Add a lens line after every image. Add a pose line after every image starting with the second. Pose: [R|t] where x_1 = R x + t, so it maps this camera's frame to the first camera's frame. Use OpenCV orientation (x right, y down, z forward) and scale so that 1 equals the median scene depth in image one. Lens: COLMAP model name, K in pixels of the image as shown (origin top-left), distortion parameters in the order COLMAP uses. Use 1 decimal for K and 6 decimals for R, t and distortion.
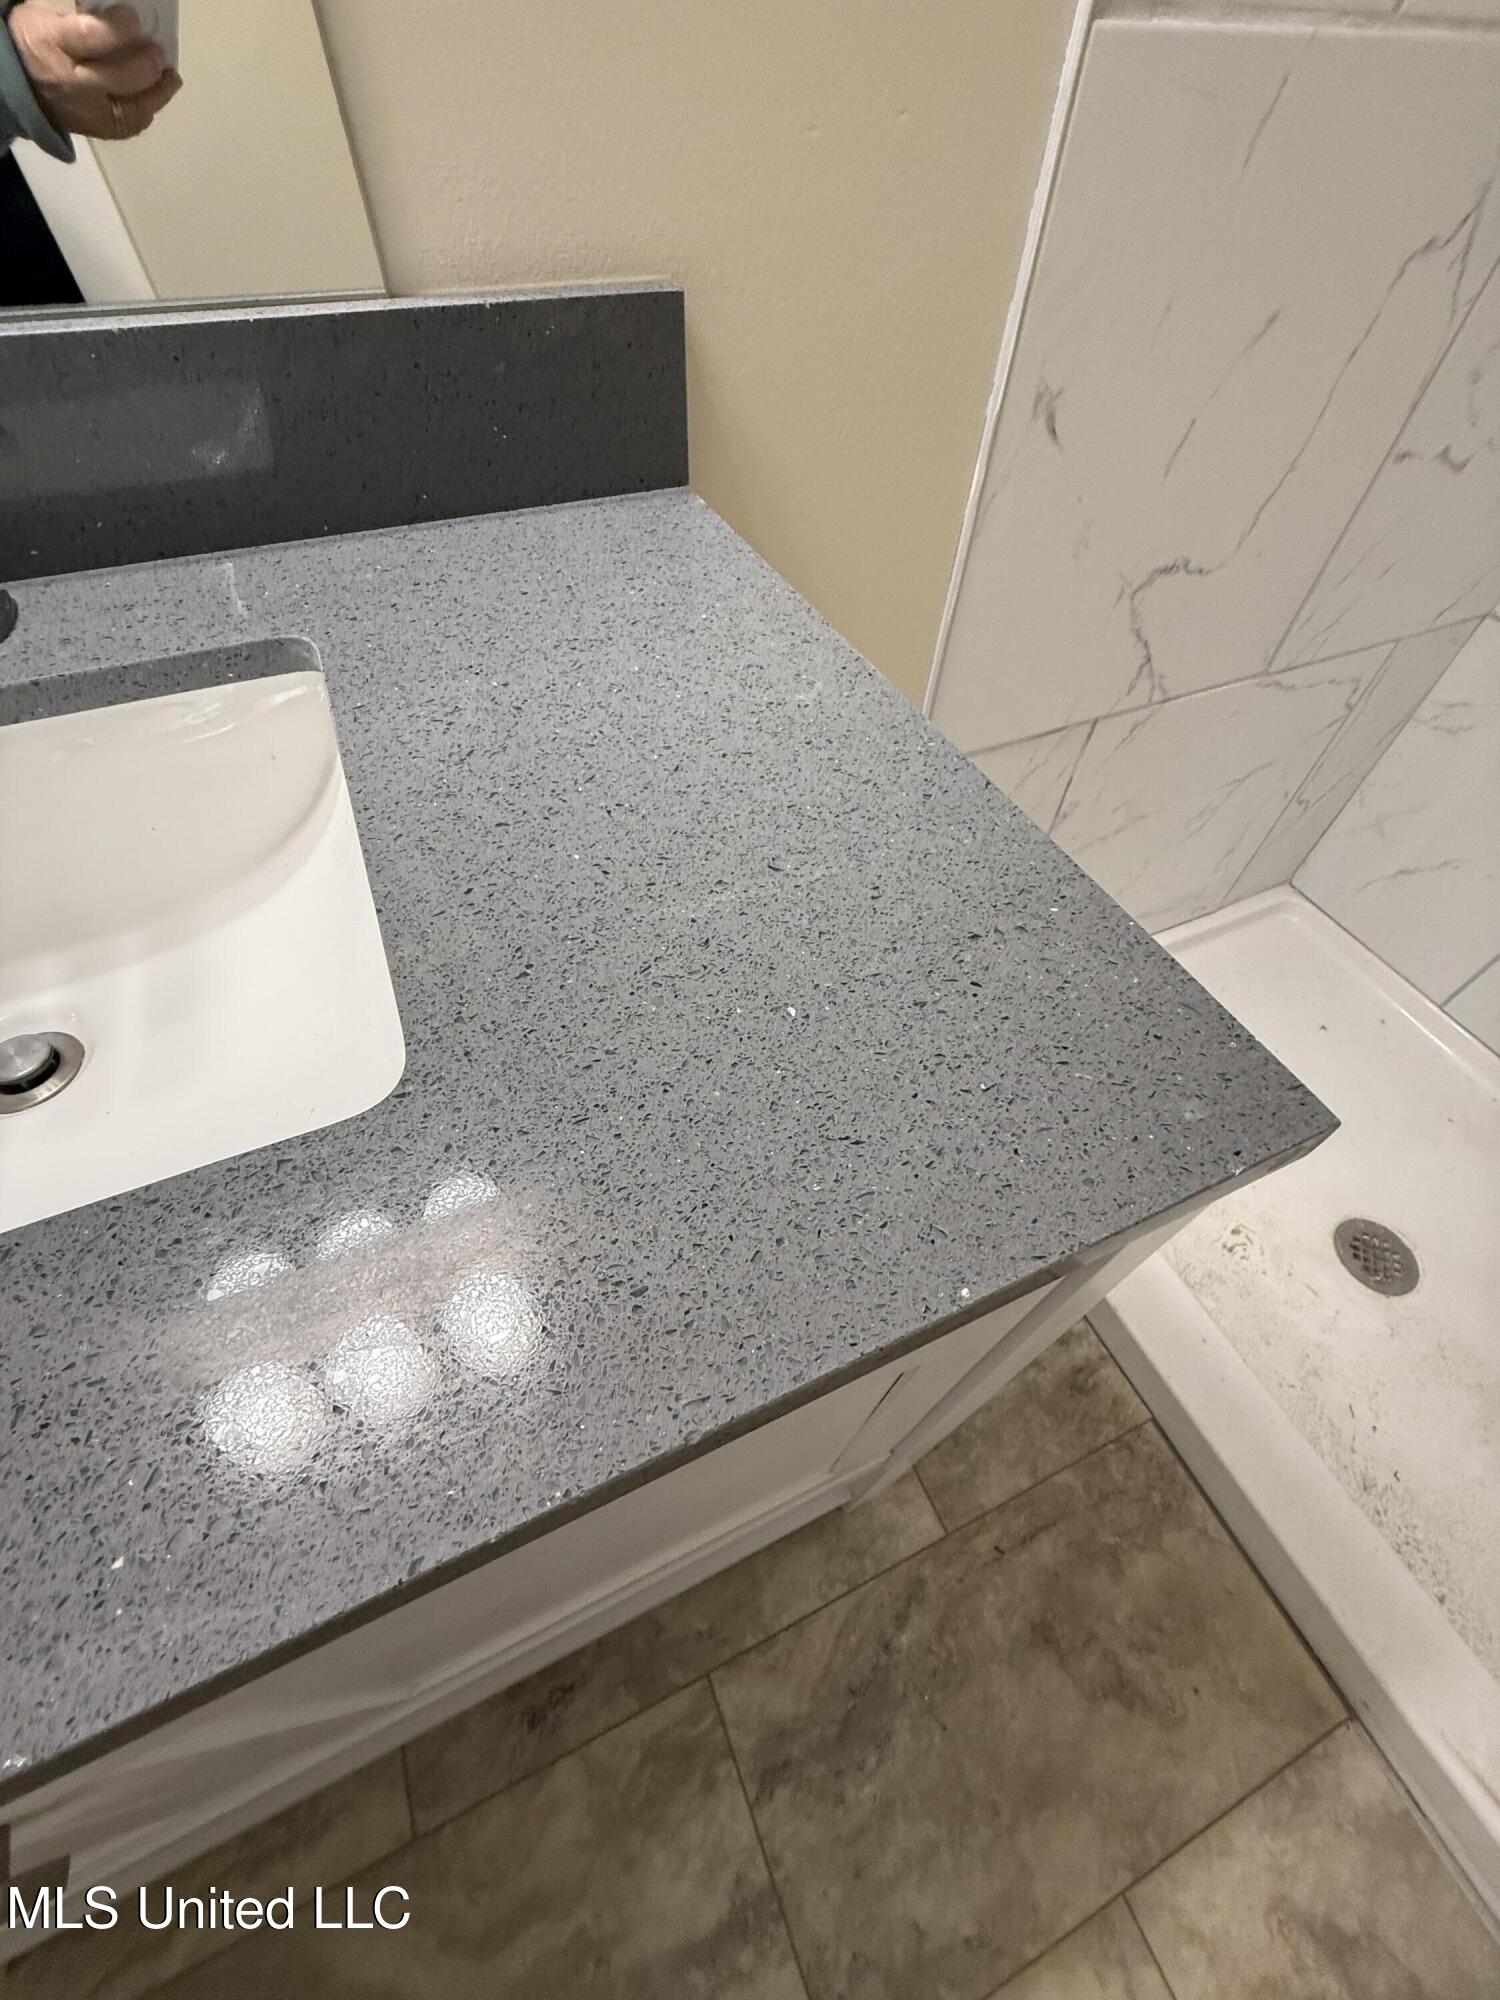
lens RADIAL K [[796.0, 0, 747.2], [0, 796.0, 992.8], [0, 0, 1]] dist [-0.000233, -0.000053]
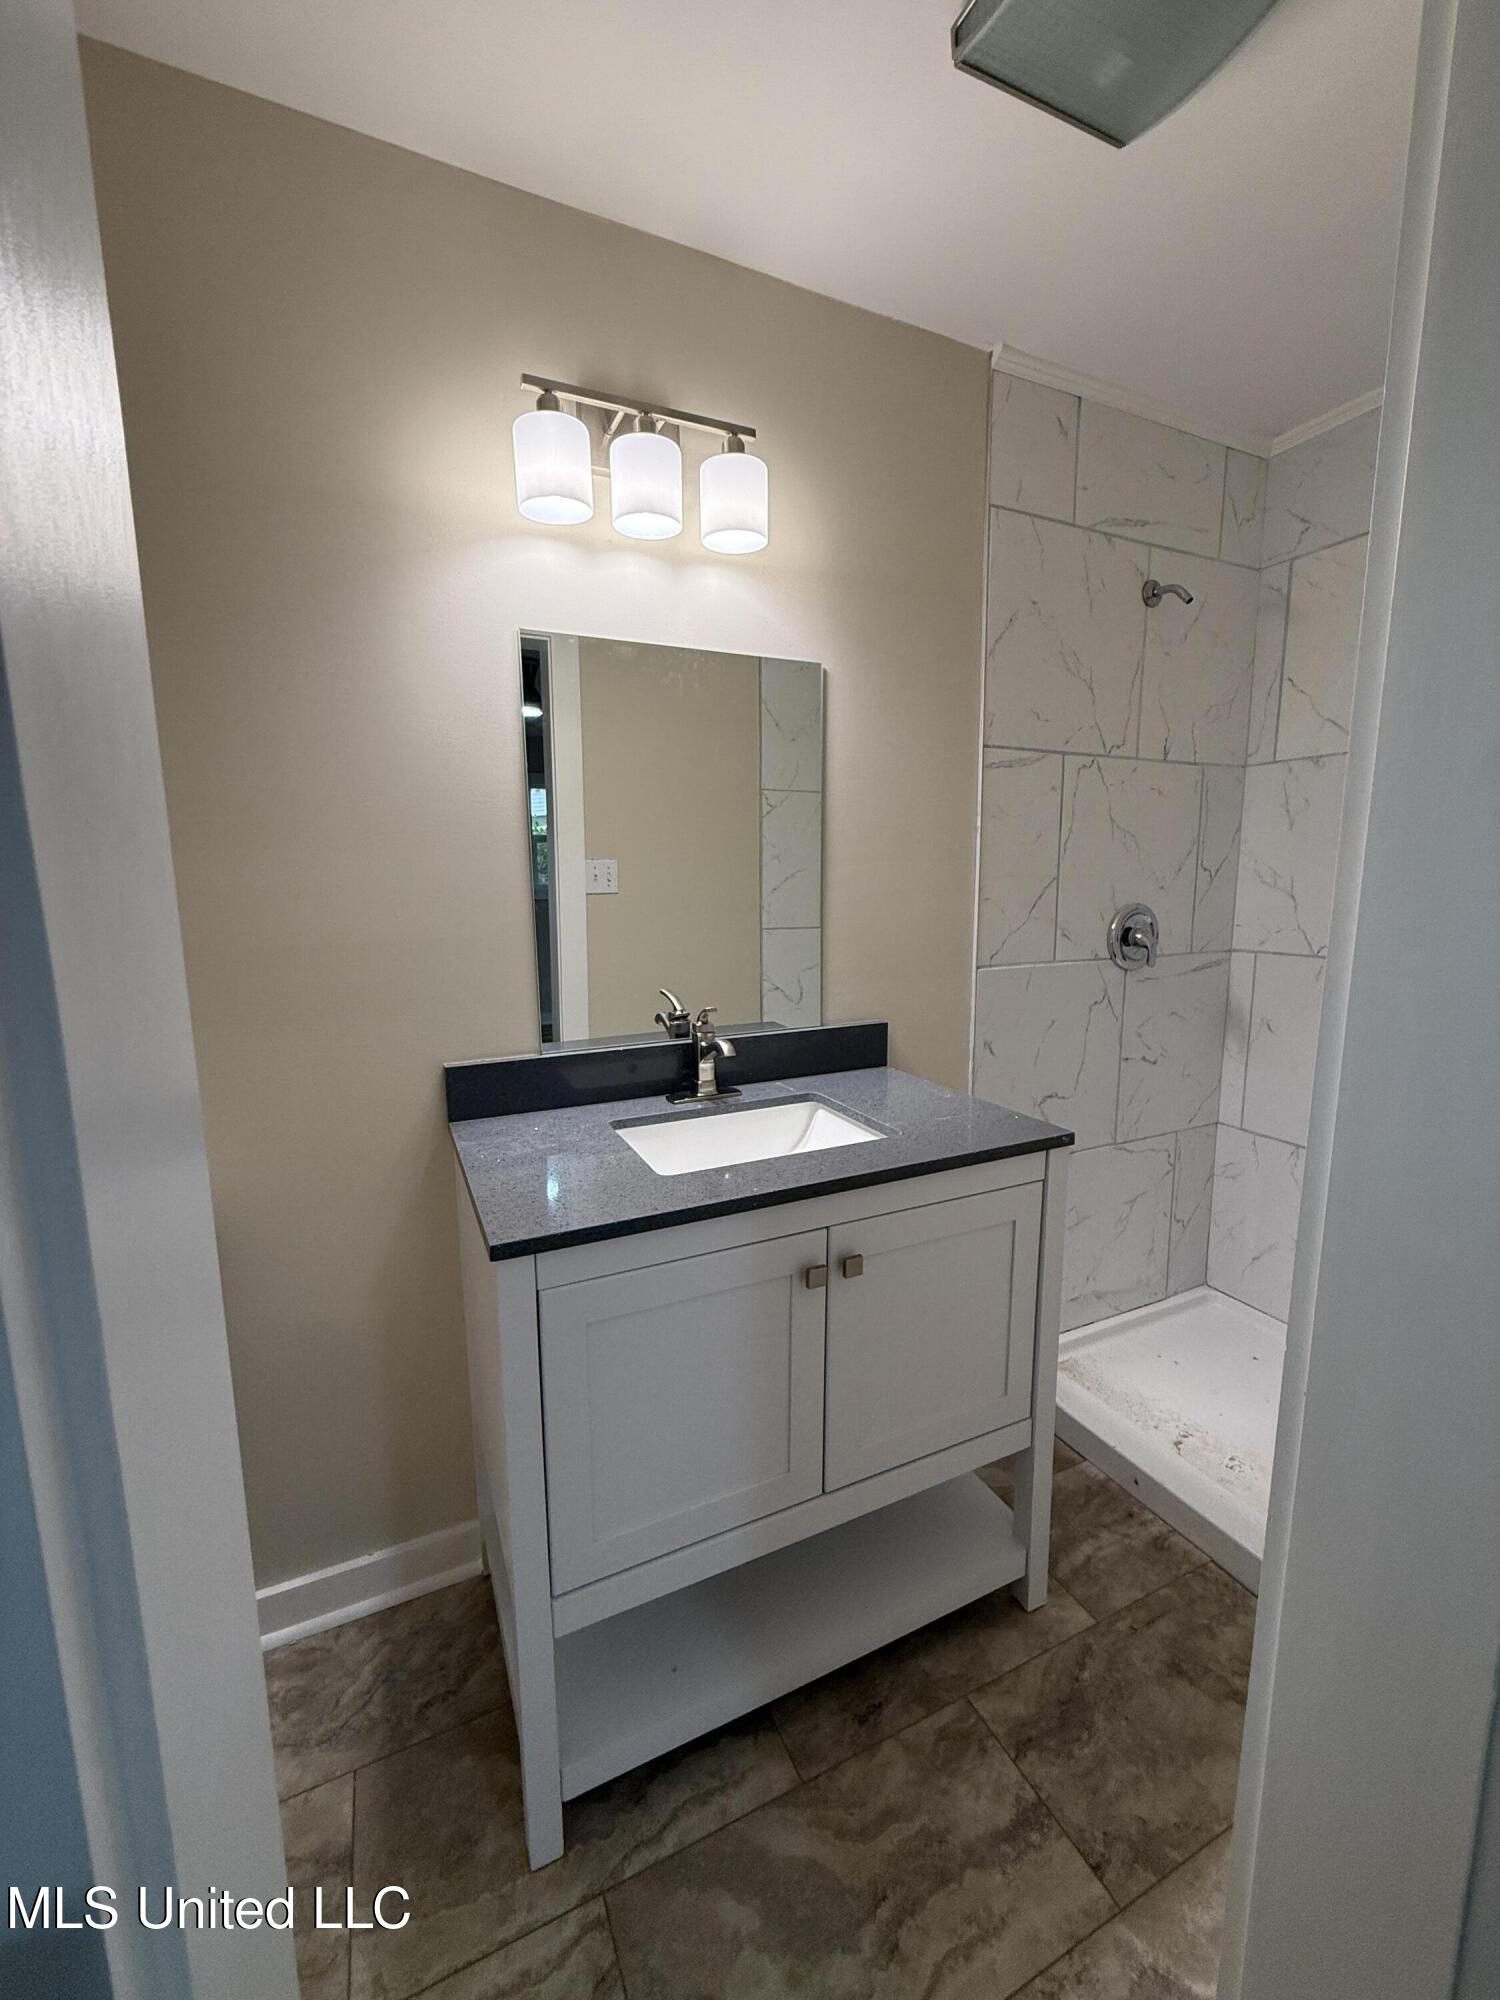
lens RADIAL K [[809.8, 0, 749.2], [0, 809.8, 997.8], [0, 0, 1]] dist [-0.000052, -0.000039]
pose [[0.999199, -0.036425, 0.016599, -0.459452], [0.037963, 0.730800, -0.681535, 0.950648], [0.012694, 0.681619, 0.731597, -1.111249]]
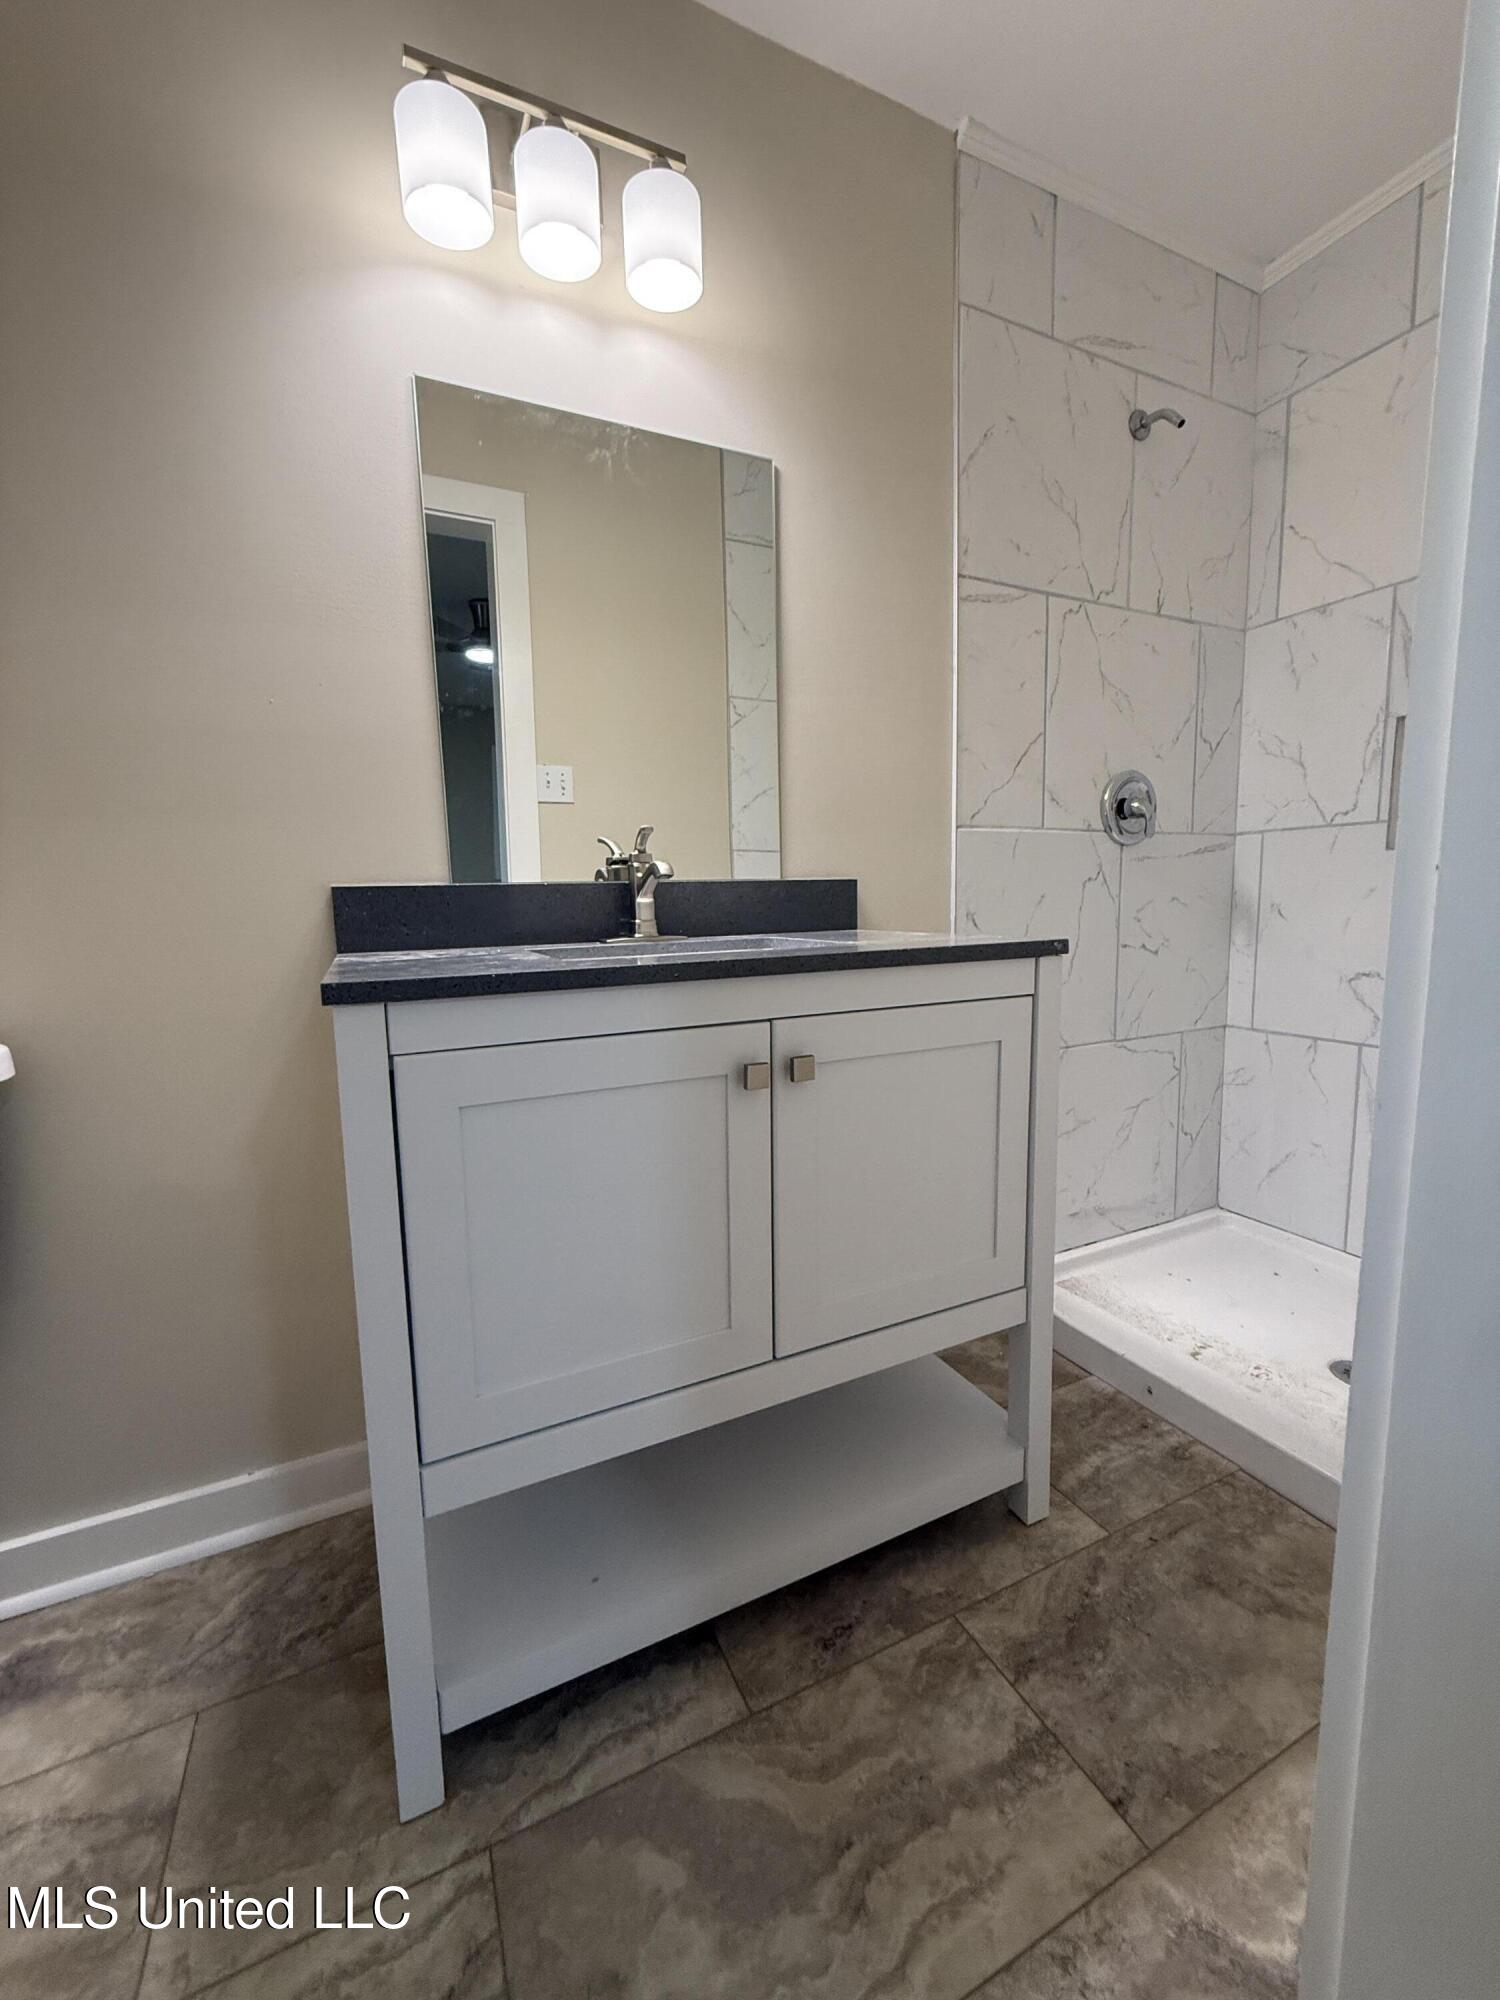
lens RADIAL K [[808.5, 0, 750.0], [0, 808.5, 1000.0], [0, 0, 1]] dist [0.000102, -0.000408]
pose [[0.998432, -0.050317, 0.024524, -0.368692], [0.053103, 0.712903, -0.699249, 1.075603], [0.017701, 0.699455, 0.714457, -0.640947]]
